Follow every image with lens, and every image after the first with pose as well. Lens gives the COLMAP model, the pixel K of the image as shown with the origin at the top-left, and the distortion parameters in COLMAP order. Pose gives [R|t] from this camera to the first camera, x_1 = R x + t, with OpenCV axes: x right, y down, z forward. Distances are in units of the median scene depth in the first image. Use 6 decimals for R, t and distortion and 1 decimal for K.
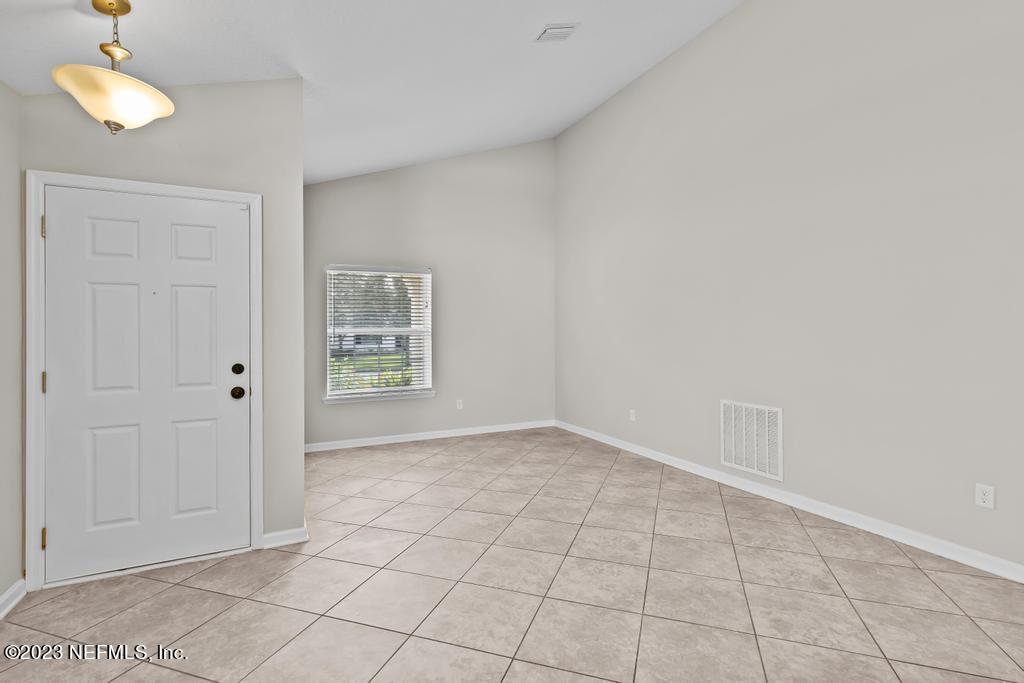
lens RADIAL K [[475.8, 0, 512.0], [0, 475.8, 341.5], [0, 0, 1]] dist [-0.000107, -0.000121]
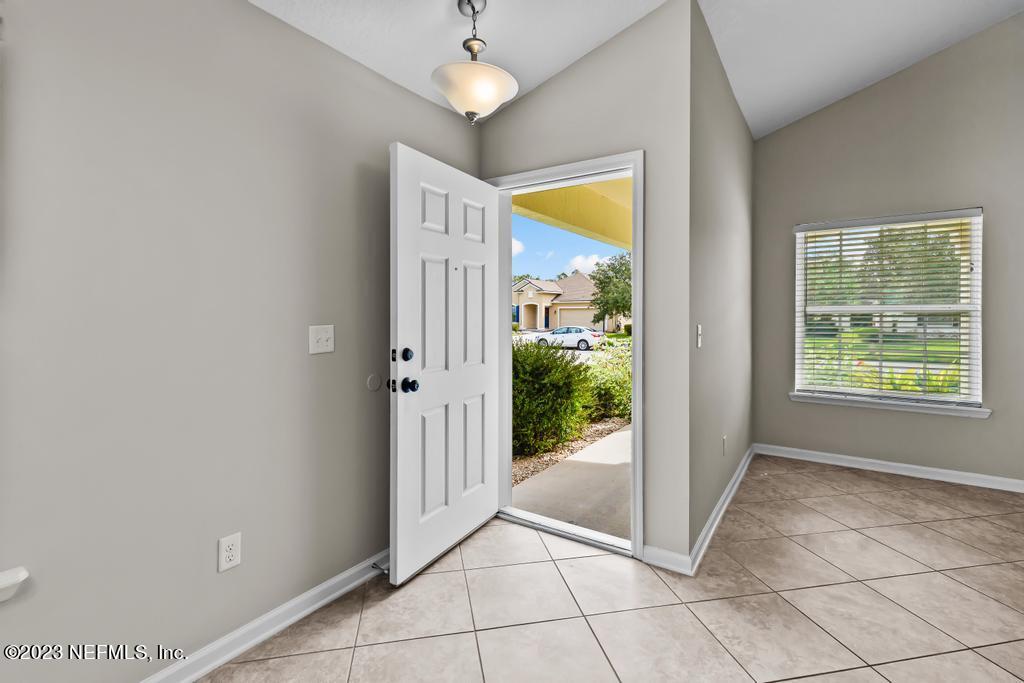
lens RADIAL K [[479.1, 0, 514.5], [0, 479.1, 315.3], [0, 0, 1]] dist [0.018385, -0.000384]
pose [[0.528058, 0.012783, -0.849112, 0.083461], [-0.021108, 0.999775, 0.001924, -0.005785], [0.848946, 0.016908, 0.528209, 0.324321]]
